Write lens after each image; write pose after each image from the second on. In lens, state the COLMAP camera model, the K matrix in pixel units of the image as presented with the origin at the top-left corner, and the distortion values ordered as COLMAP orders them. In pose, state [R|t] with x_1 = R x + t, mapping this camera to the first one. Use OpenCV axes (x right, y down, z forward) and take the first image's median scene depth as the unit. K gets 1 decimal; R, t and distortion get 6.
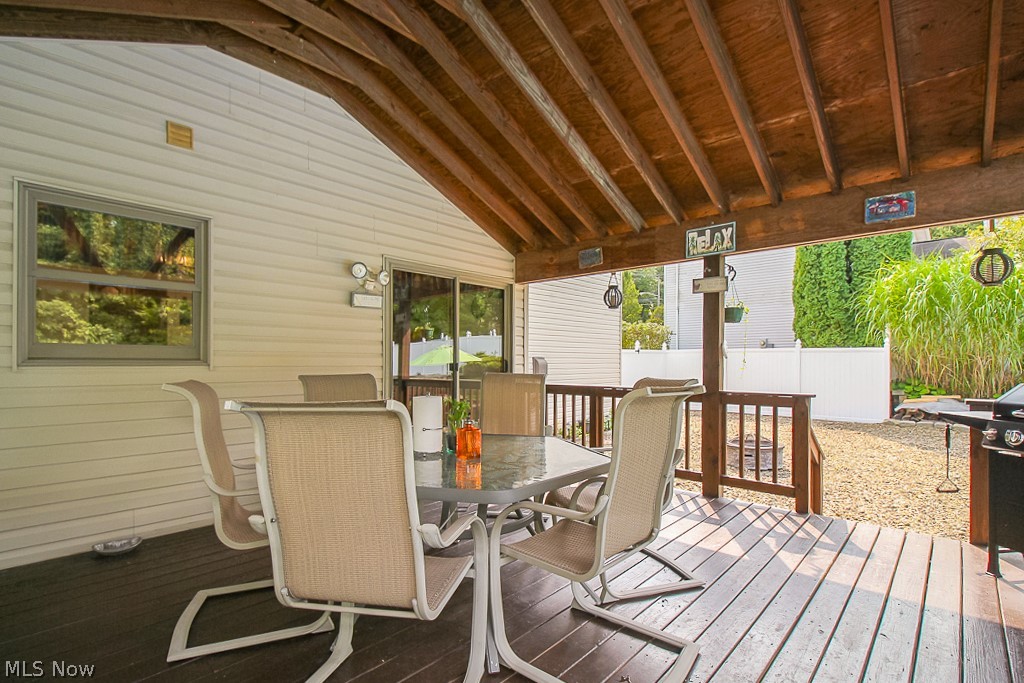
lens RADIAL K [[487.1, 0, 512.0], [0, 487.1, 341.5], [0, 0, 1]] dist [0.000492, -0.000070]
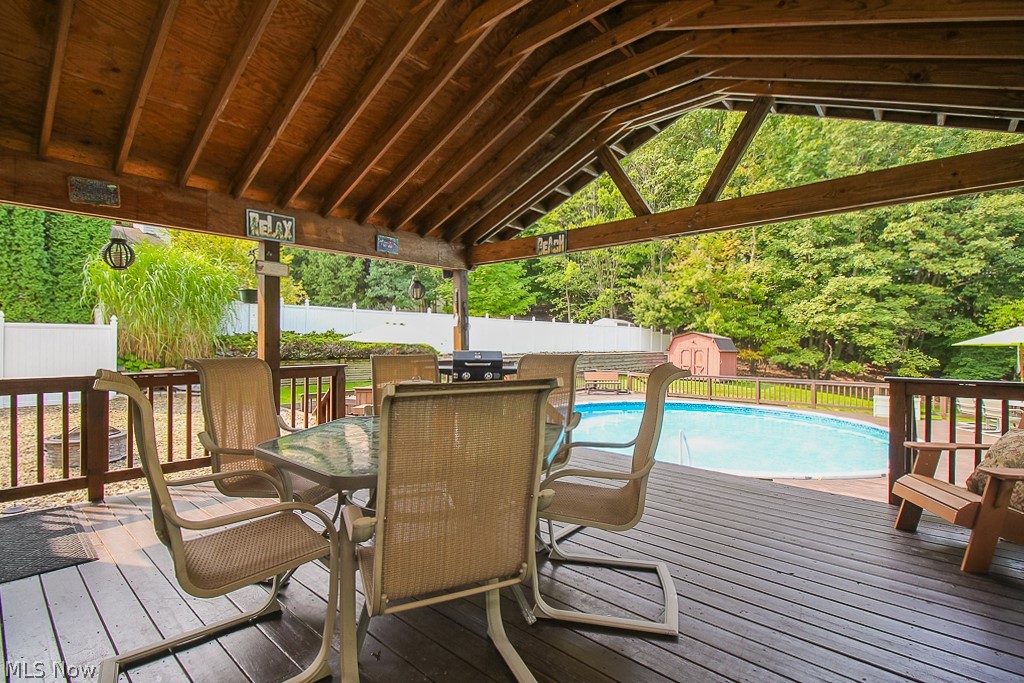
lens RADIAL K [[463.4, 0, 512.0], [0, 463.4, 341.5], [0, 0, 1]] dist [-0.000901, -0.000115]
pose [[-0.022002, -0.006261, 0.999738, -0.514889], [-0.043717, 0.999030, 0.005294, 0.012050], [-0.998802, -0.043589, -0.022254, 0.406943]]
